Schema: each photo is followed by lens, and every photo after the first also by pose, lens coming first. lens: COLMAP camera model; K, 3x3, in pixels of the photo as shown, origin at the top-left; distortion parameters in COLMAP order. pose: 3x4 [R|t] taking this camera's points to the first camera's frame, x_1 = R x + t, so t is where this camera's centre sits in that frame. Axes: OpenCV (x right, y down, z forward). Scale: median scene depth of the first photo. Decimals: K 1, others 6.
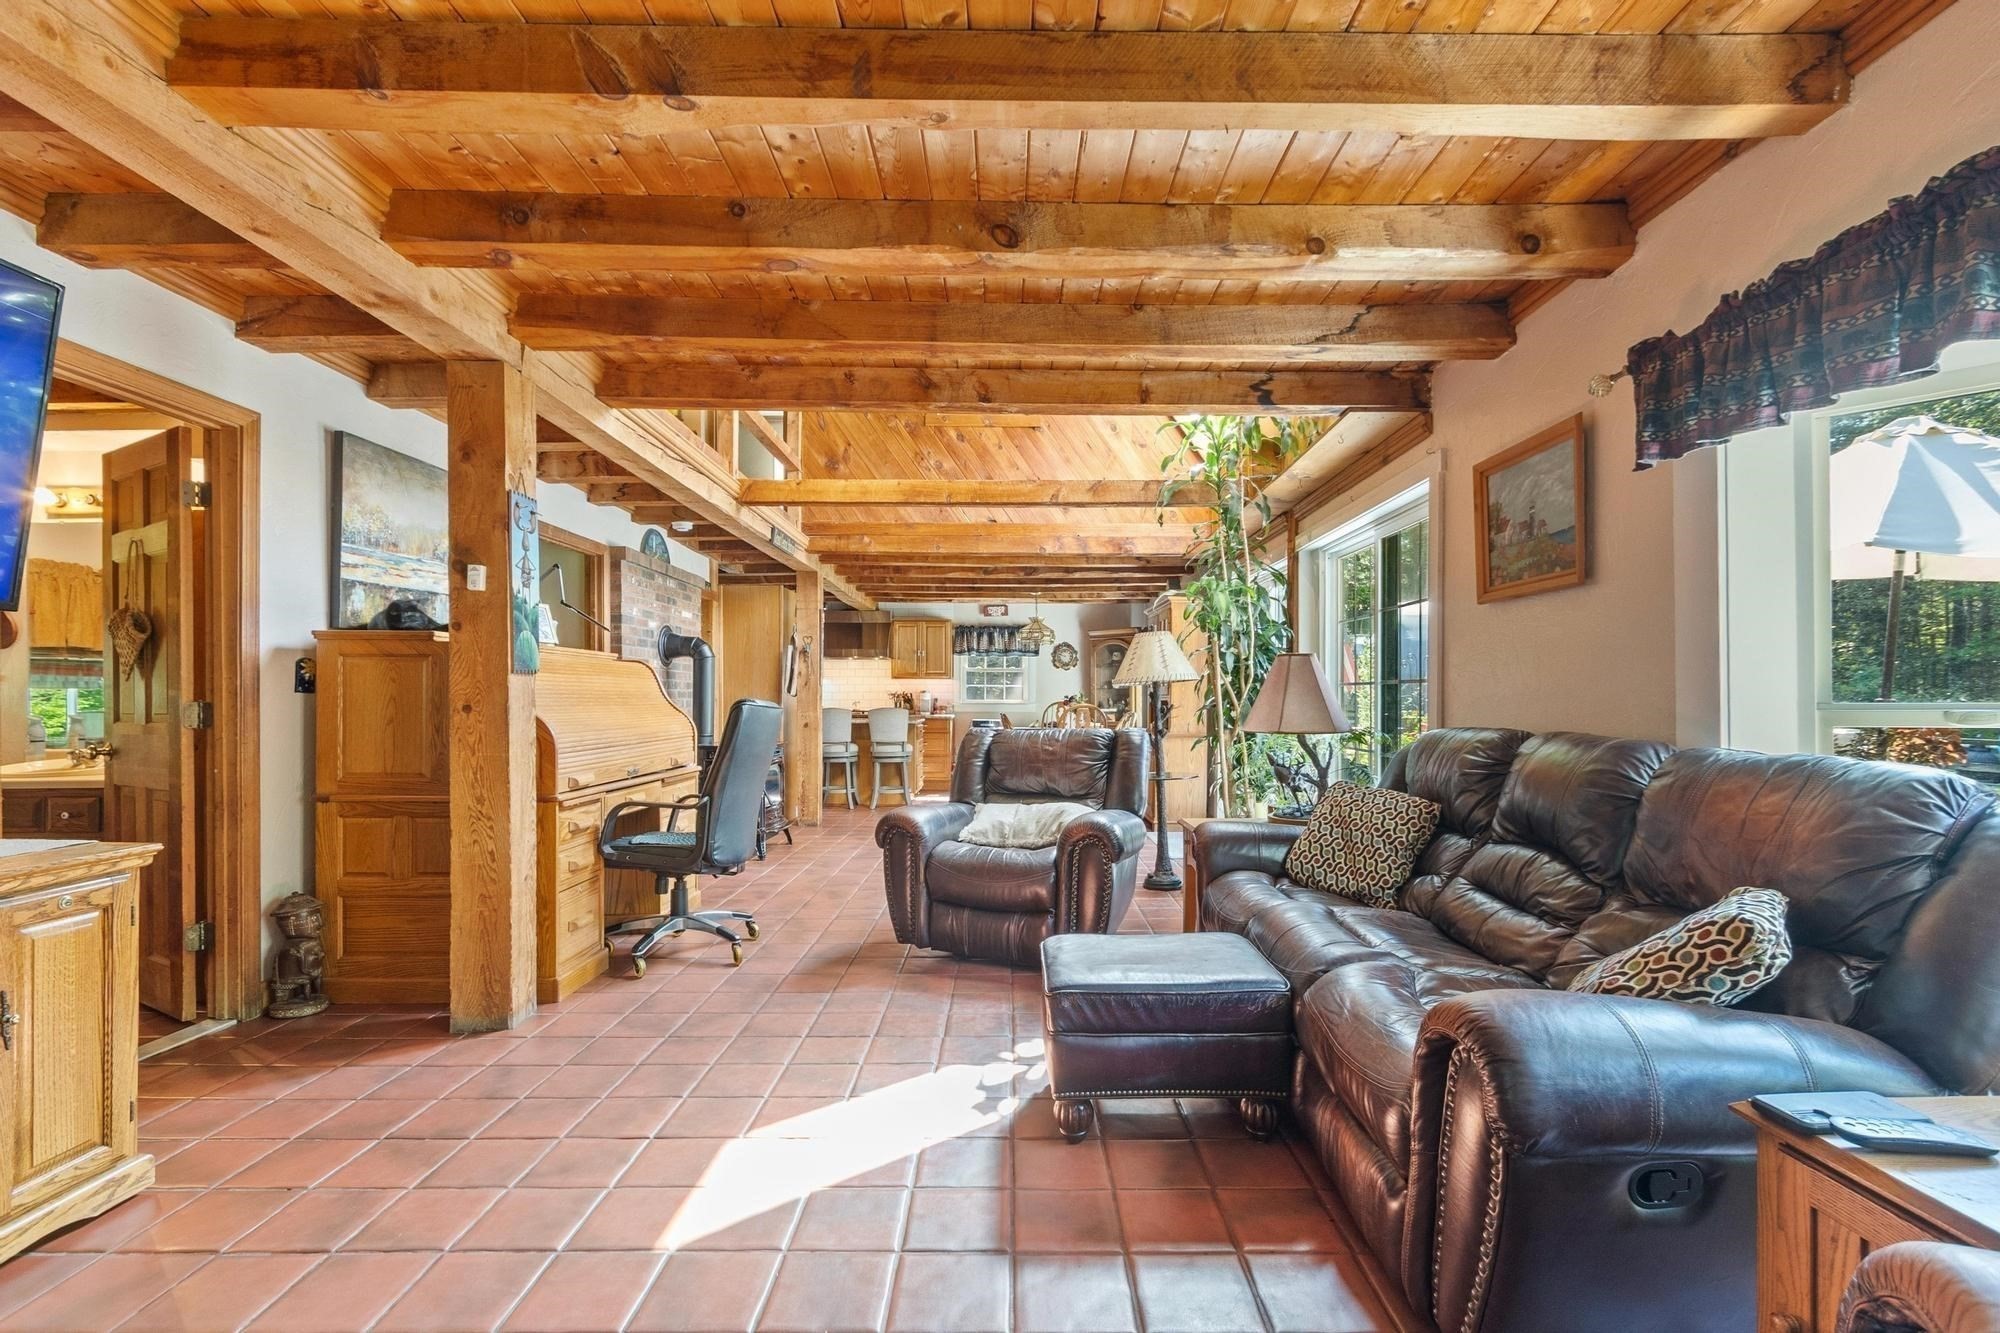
lens RADIAL K [[868.4, 0, 996.1], [0, 868.4, 706.5], [0, 0, 1]] dist [-0.002895, 0.000404]
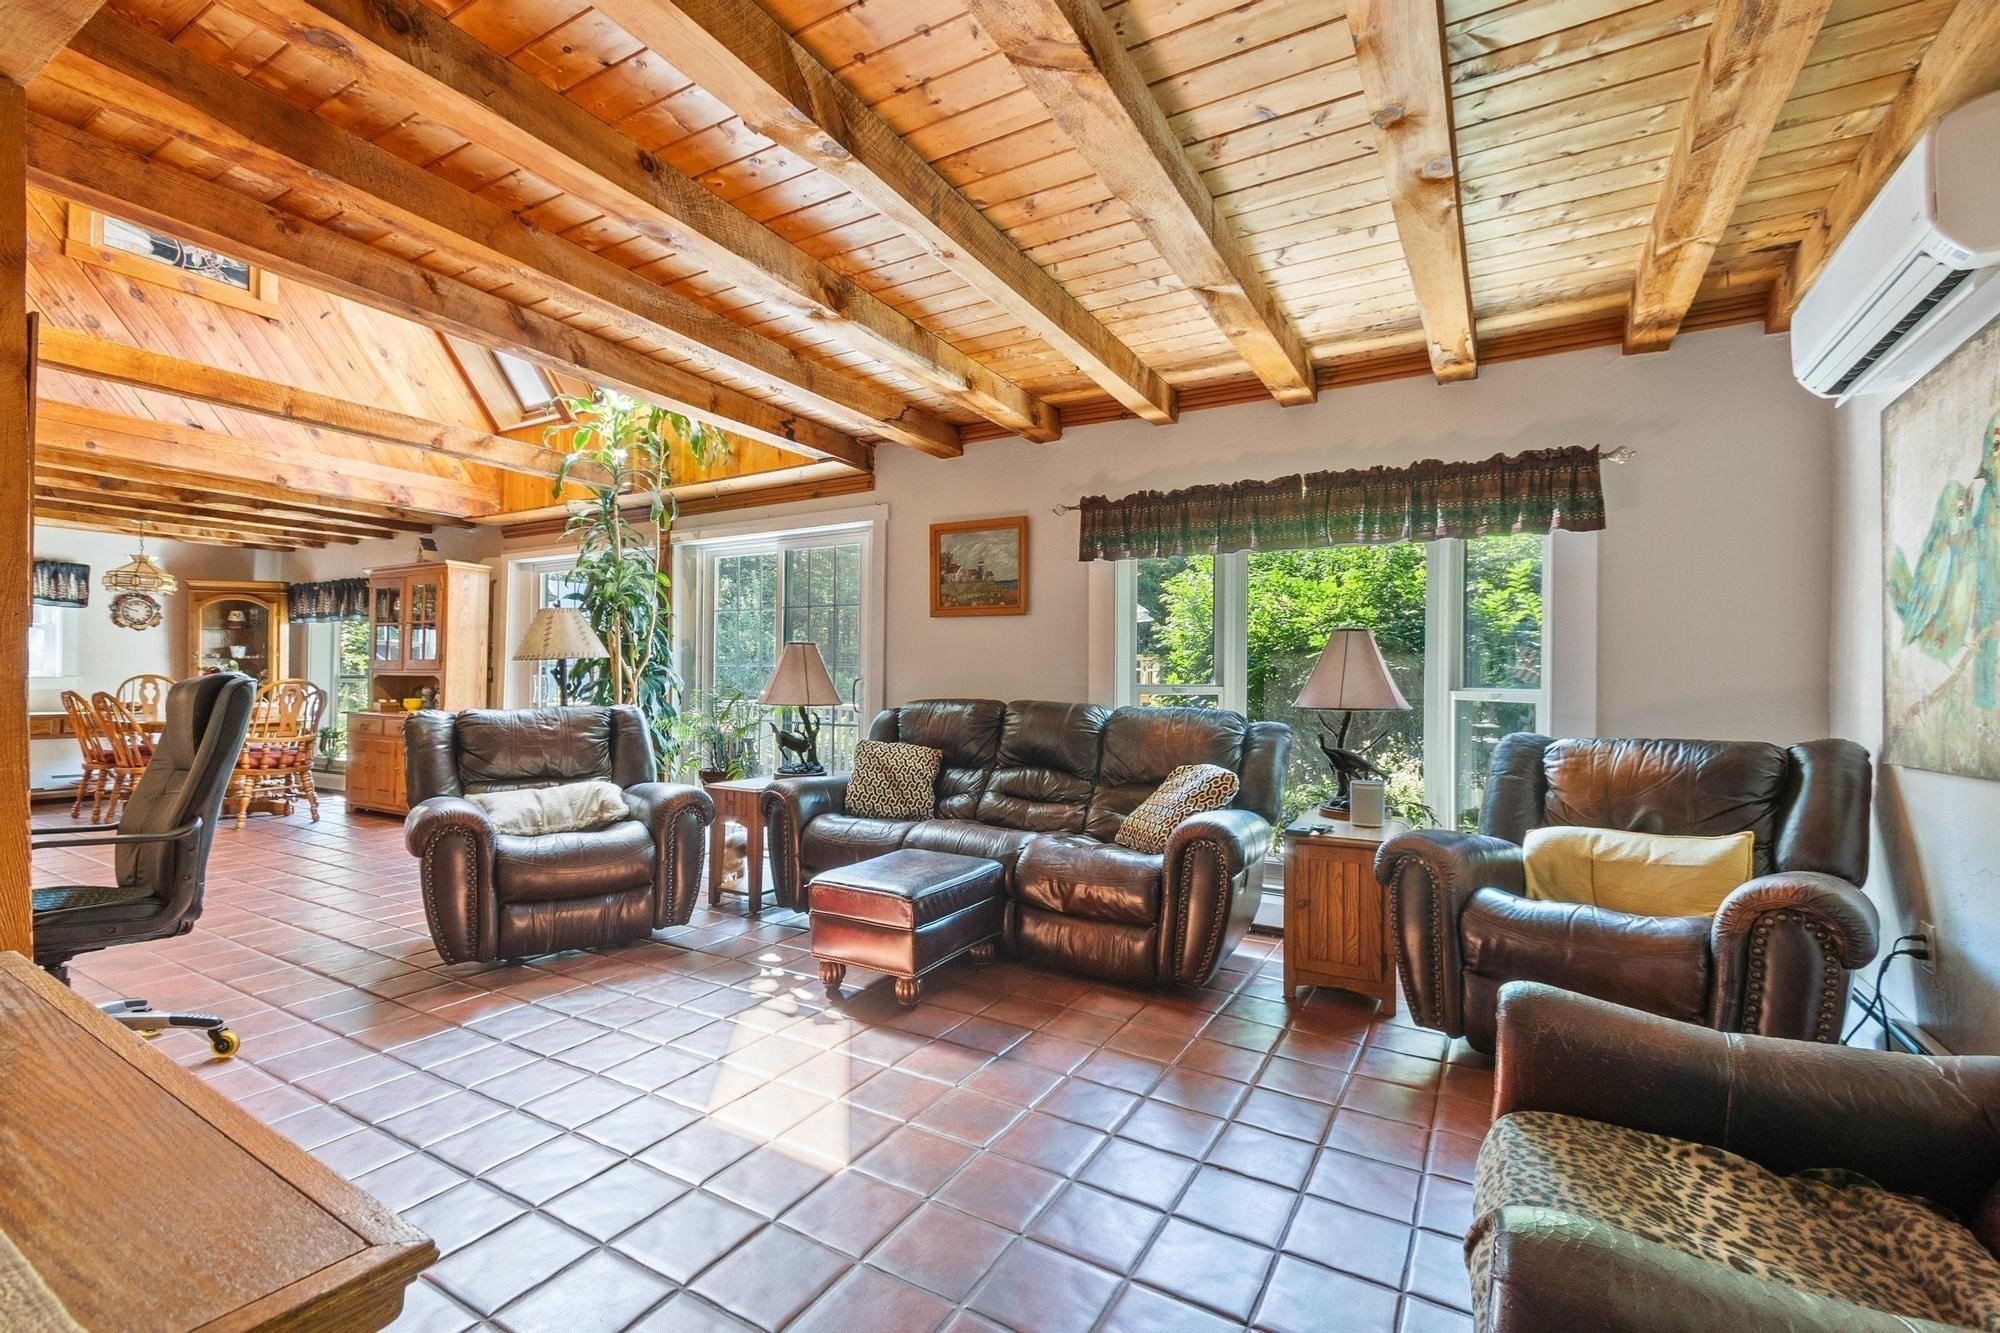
lens RADIAL K [[868.4, 0, 995.8], [0, 868.4, 672.8], [0, 0, 1]] dist [-0.002895, 0.000404]
pose [[0.504495, 0.012759, 0.863320, -0.686822], [-0.003786, 0.999914, -0.012566, -0.002769], [-0.863406, 0.003071, 0.504500, 0.142015]]
